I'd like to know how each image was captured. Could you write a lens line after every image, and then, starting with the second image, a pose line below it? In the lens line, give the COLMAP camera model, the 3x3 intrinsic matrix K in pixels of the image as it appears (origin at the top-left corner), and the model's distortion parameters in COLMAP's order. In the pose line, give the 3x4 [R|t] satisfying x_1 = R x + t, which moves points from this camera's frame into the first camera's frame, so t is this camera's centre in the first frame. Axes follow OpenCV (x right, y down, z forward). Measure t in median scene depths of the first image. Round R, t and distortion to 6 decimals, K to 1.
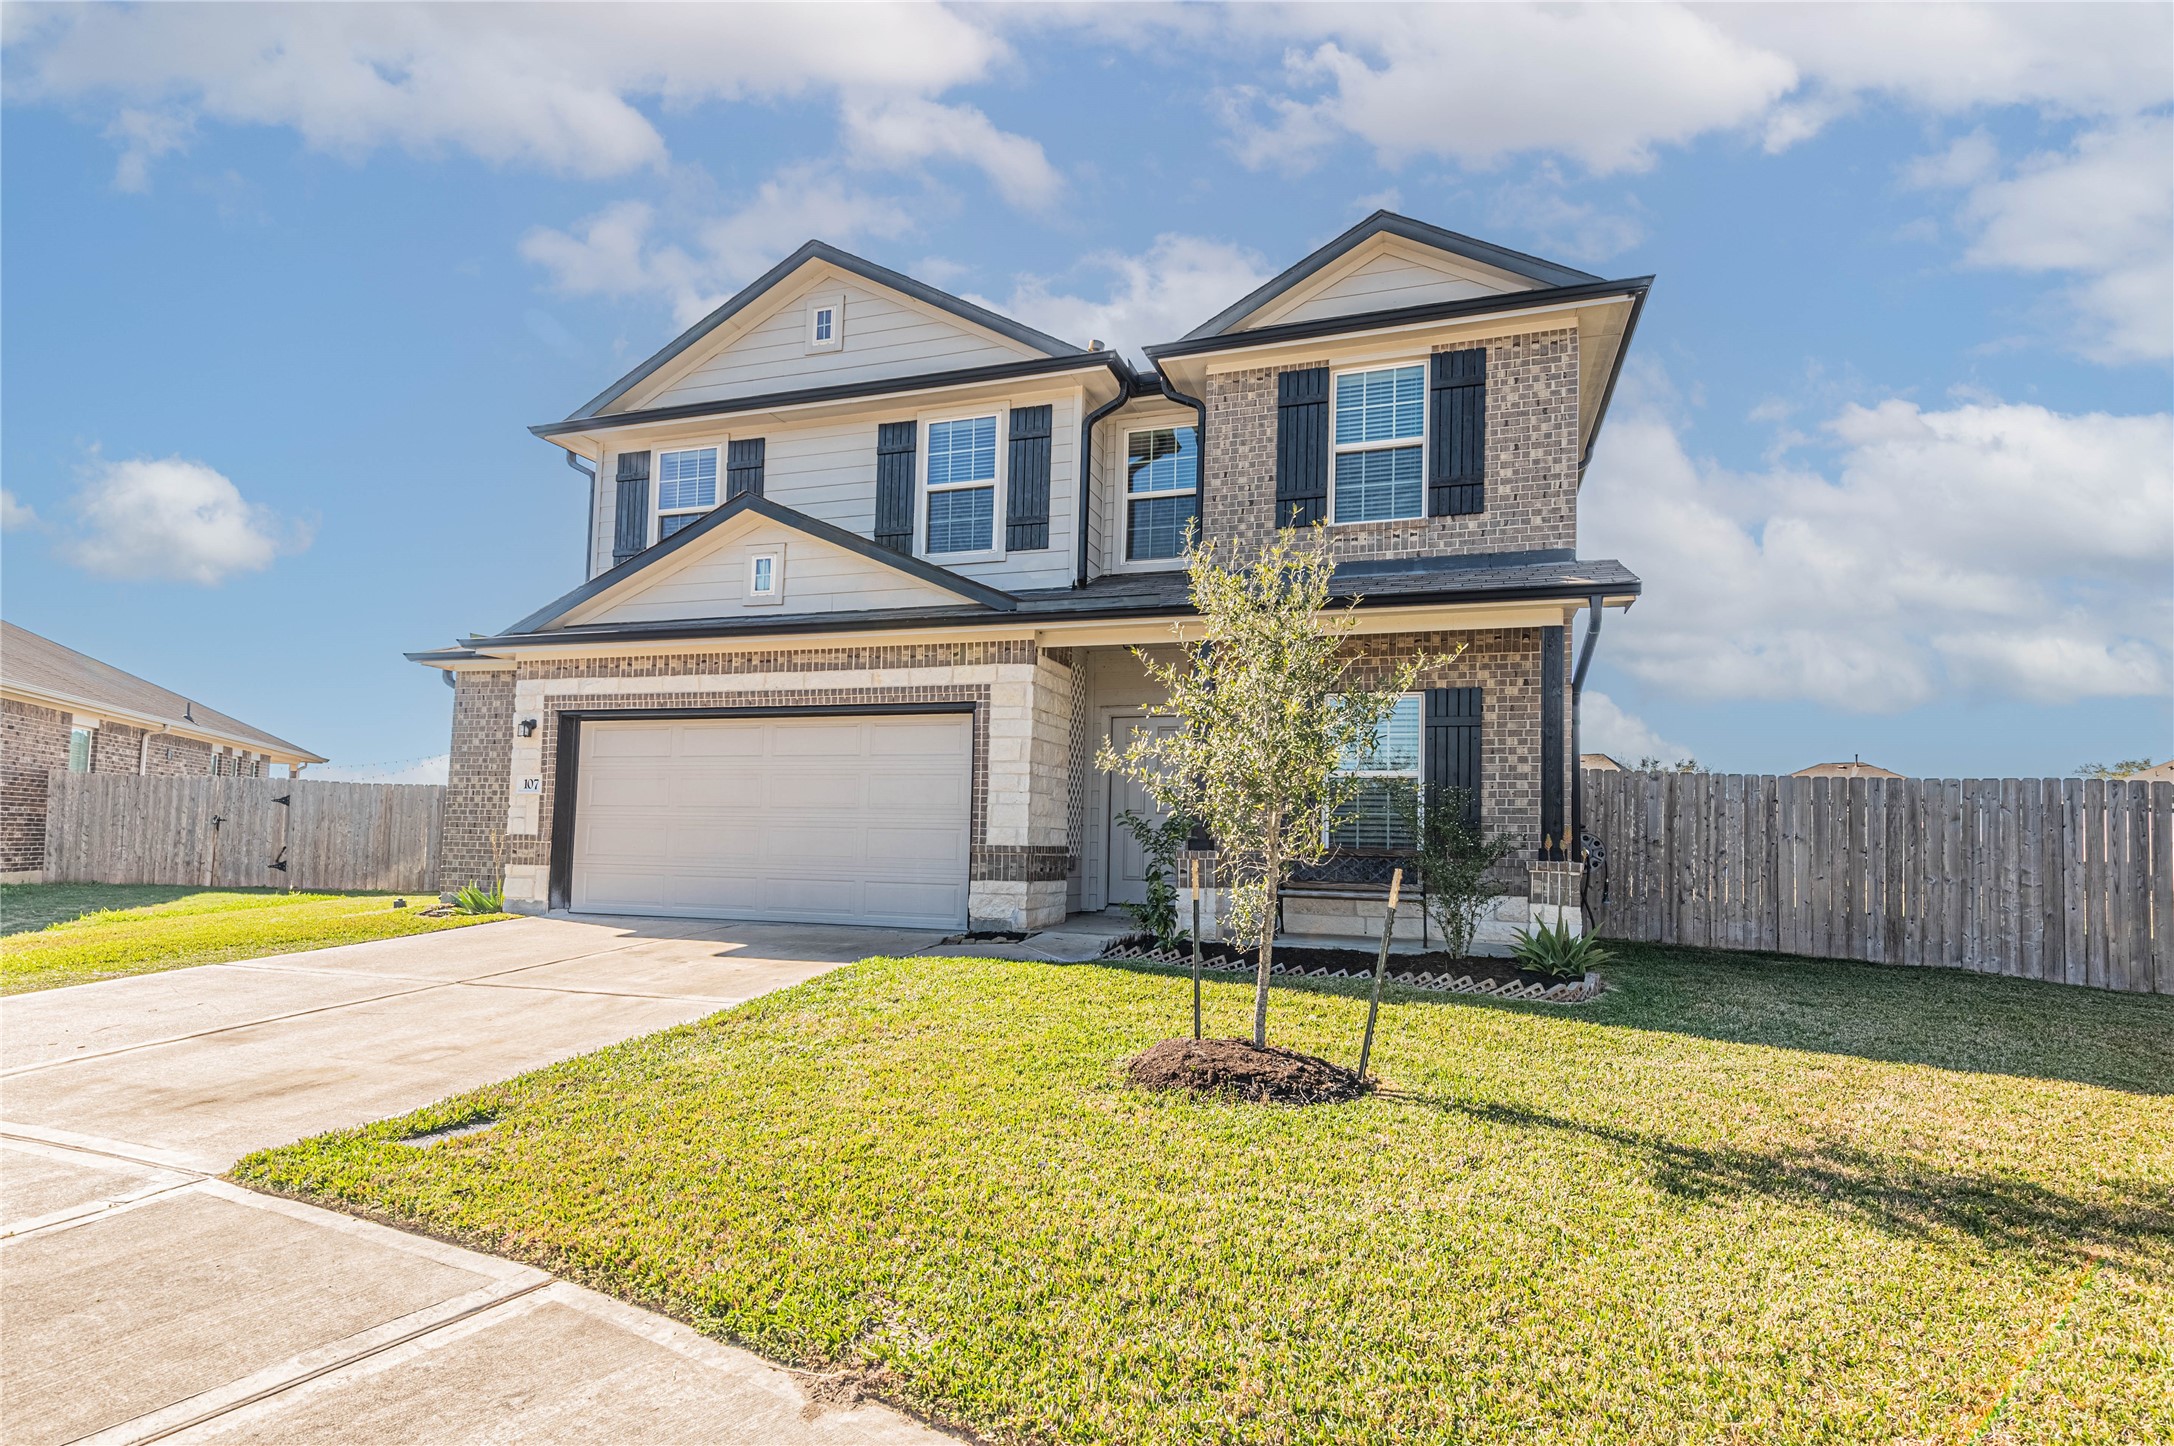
lens RADIAL K [[1017.9, 0, 1089.5], [0, 1017.9, 675.8], [0, 0, 1]] dist [0.016015, -0.001020]
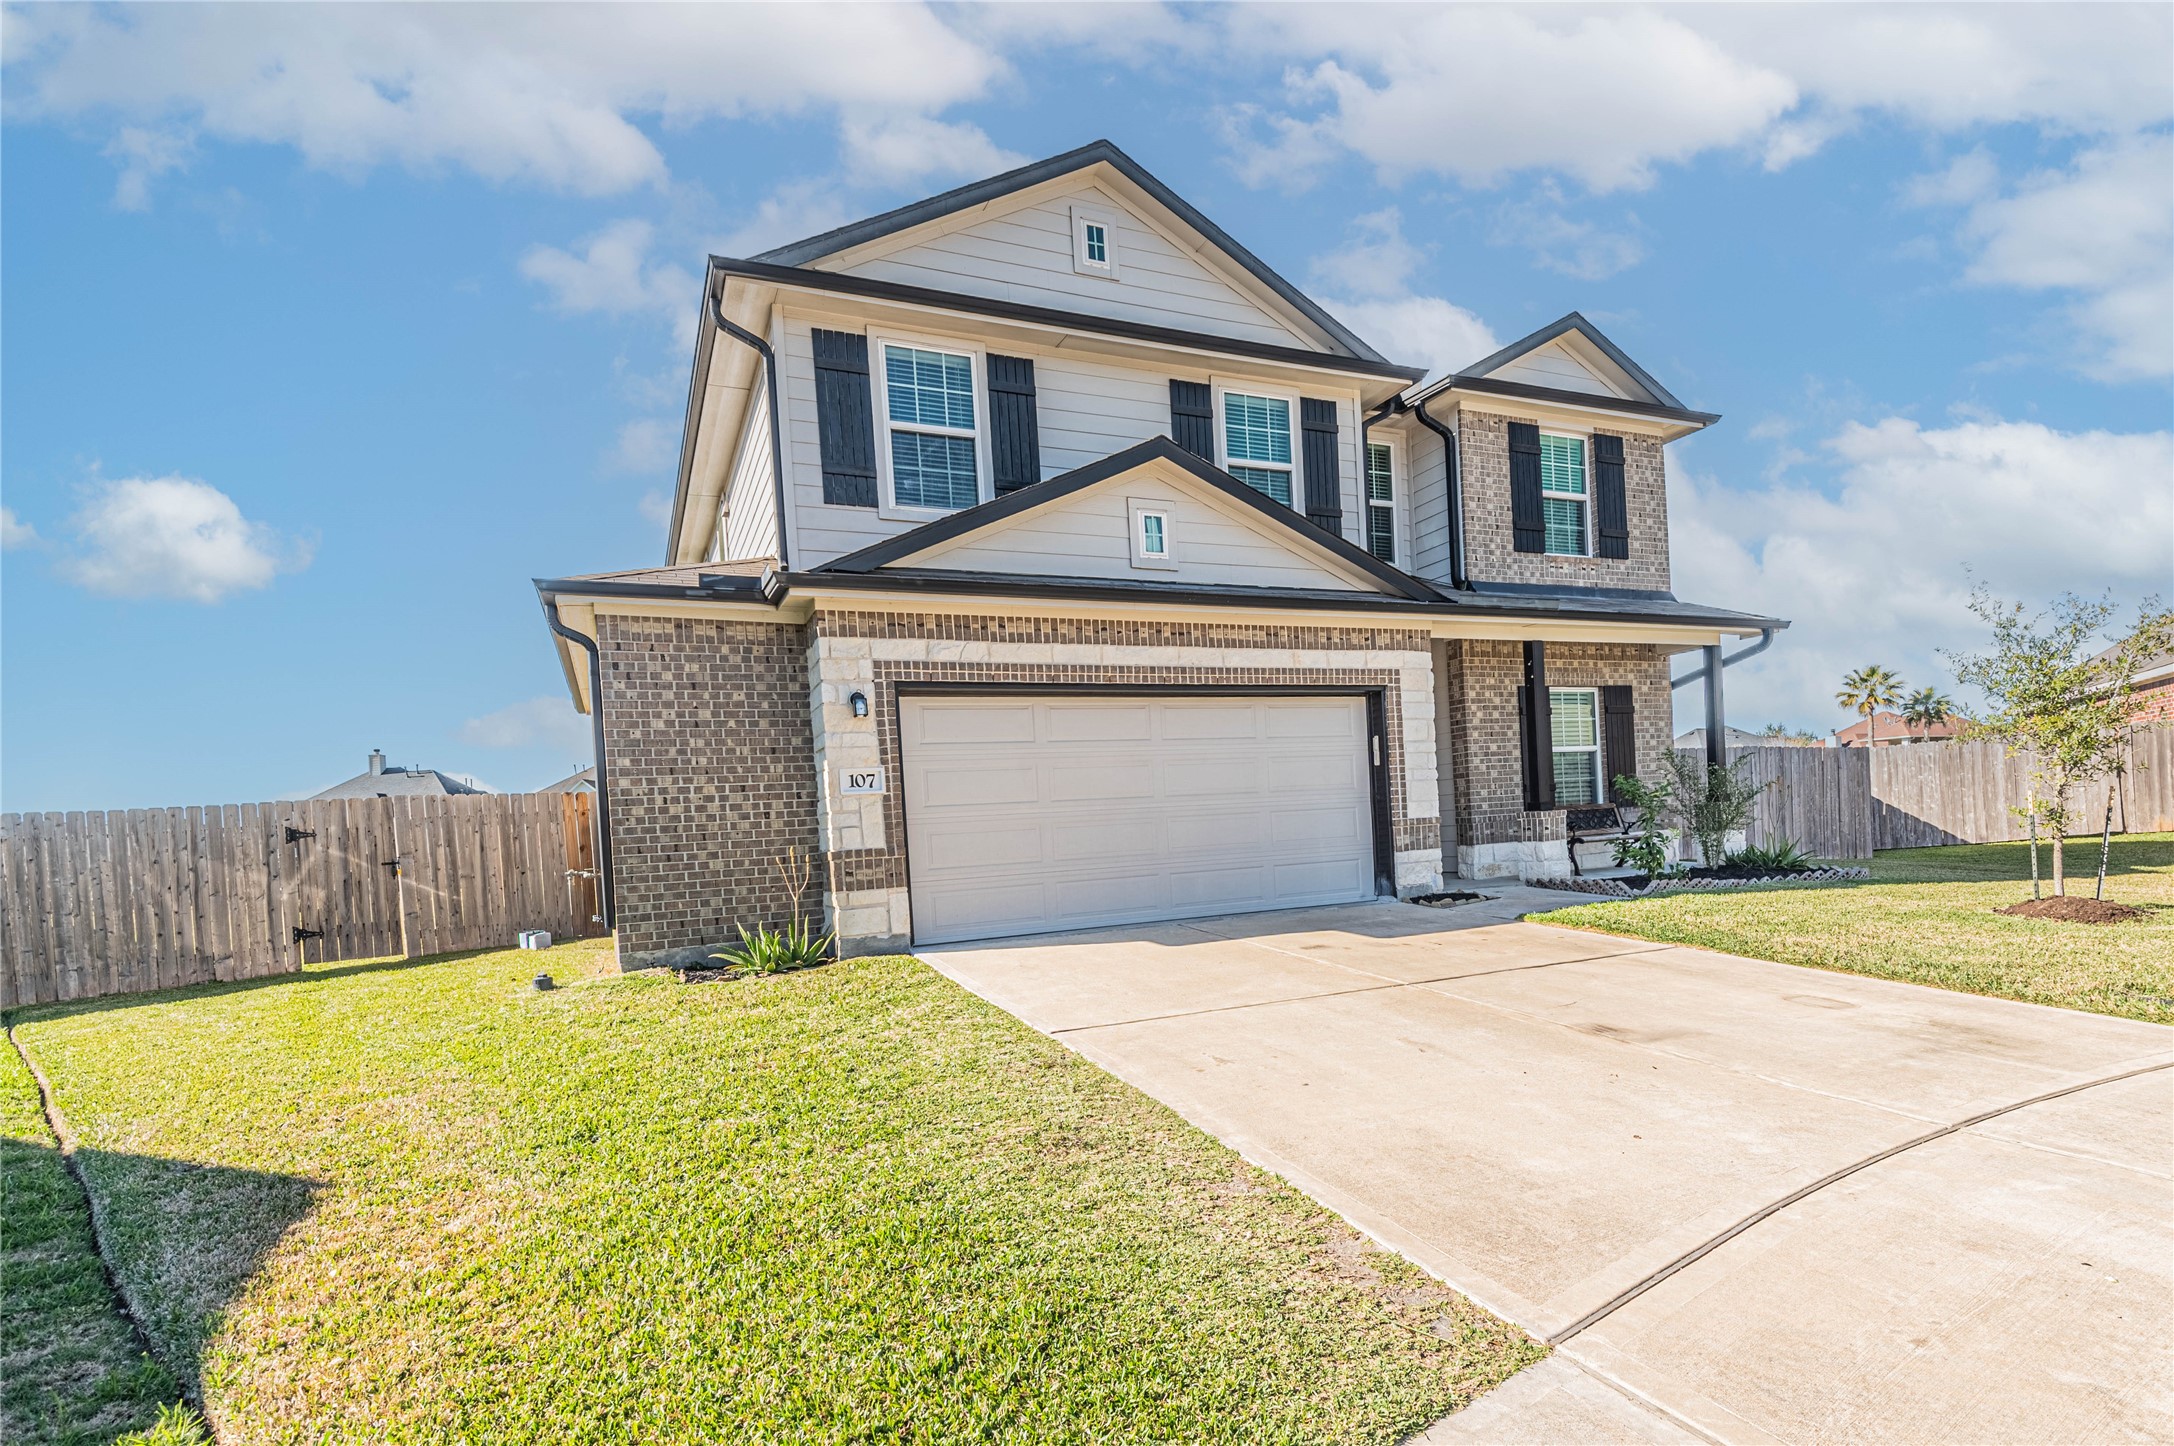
lens RADIAL K [[1082.4, 0, 1137.4], [0, 1082.4, 730.8], [0, 0, 1]] dist [0.011389, -0.000096]
pose [[0.732850, -0.001273, 0.680389, -1.002174], [-0.038456, 0.998322, 0.043289, 0.031435], [-0.679303, -0.057889, 0.731572, 0.327501]]
